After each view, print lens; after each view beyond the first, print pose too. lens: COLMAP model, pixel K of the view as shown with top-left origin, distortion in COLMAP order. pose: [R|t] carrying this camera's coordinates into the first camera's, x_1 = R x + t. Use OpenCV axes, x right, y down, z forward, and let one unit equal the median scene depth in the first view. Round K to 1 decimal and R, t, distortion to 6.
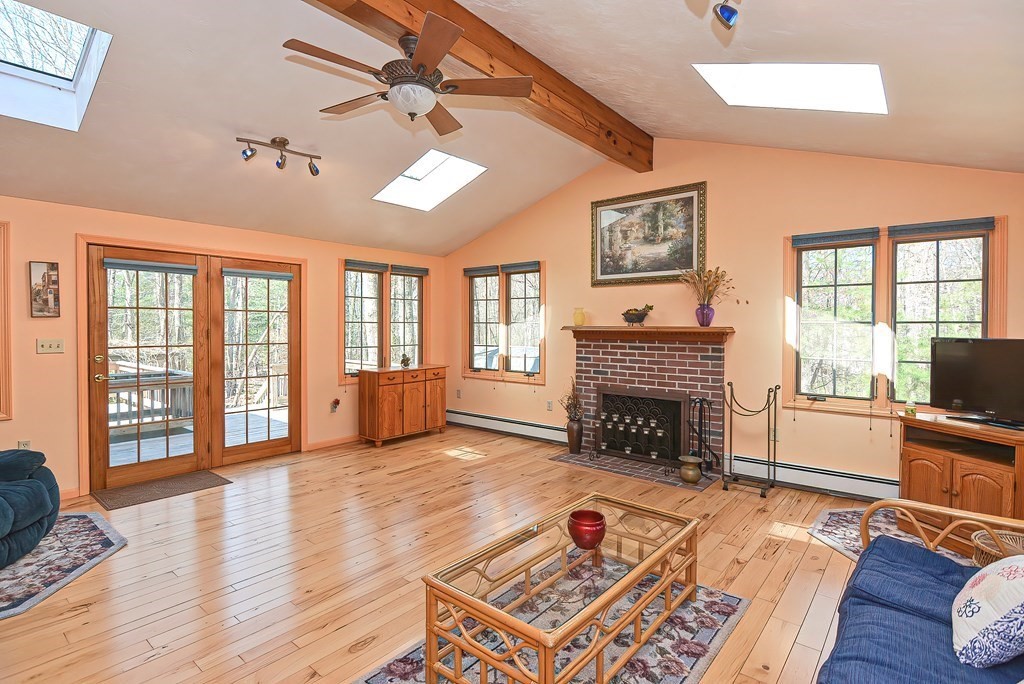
lens RADIAL K [[498.9, 0, 501.2], [0, 498.9, 332.7], [0, 0, 1]] dist [0.003612, -0.010245]
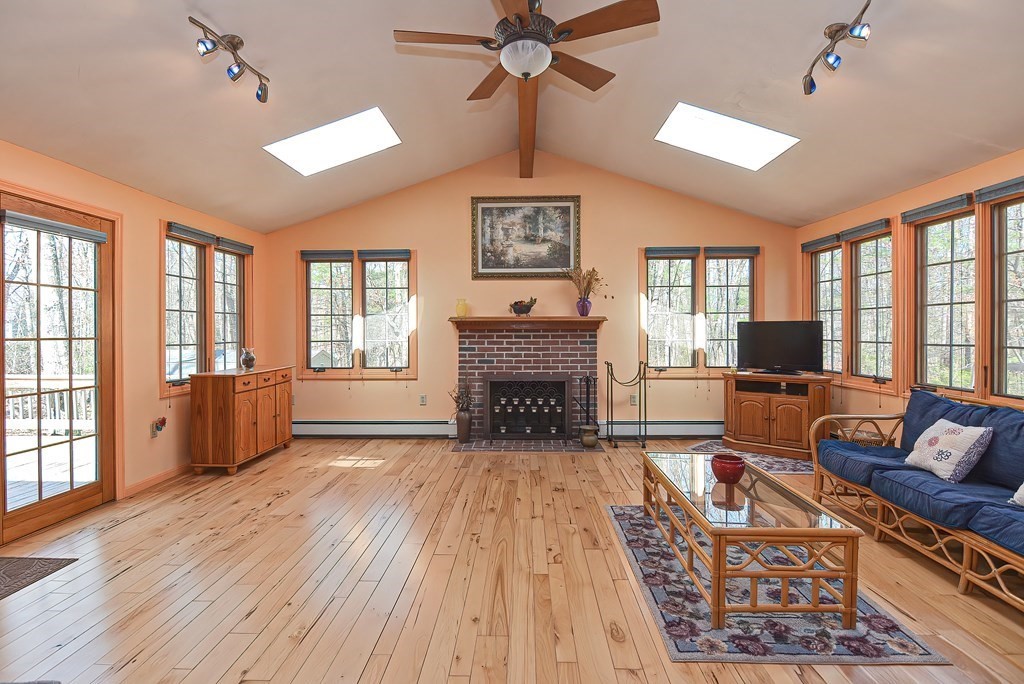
lens RADIAL K [[498.9, 0, 501.2], [0, 498.9, 332.7], [0, 0, 1]] dist [0.003612, -0.010245]
pose [[0.786372, -0.008183, 0.617699, -0.428227], [0.015028, 0.999870, -0.005885, 0.026577], [-0.617571, 0.013910, 0.786392, 0.162068]]
